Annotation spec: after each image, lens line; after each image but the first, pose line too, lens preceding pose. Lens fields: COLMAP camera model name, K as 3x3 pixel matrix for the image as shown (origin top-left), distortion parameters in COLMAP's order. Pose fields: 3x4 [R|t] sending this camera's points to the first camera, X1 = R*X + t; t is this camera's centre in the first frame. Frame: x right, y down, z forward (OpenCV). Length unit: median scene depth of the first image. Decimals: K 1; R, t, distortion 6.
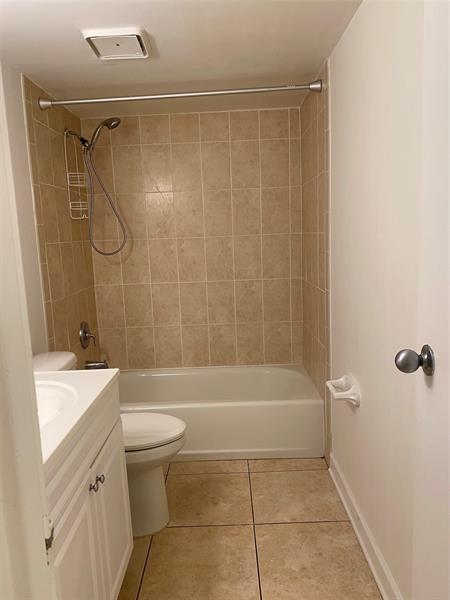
lens RADIAL K [[452.9, 0, 225.0], [0, 452.9, 300.0], [0, 0, 1]] dist [0.006633, -0.012379]
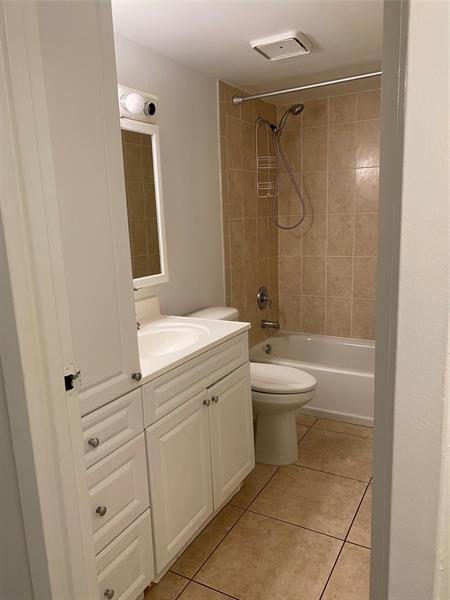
lens RADIAL K [[452.9, 0, 225.0], [0, 452.9, 300.0], [0, 0, 1]] dist [-0.007735, -0.004881]
pose [[0.875701, 0.094206, -0.473576, 0.155771], [-0.064730, 0.994834, 0.078204, -0.002114], [0.478496, -0.037828, 0.877274, -0.065618]]
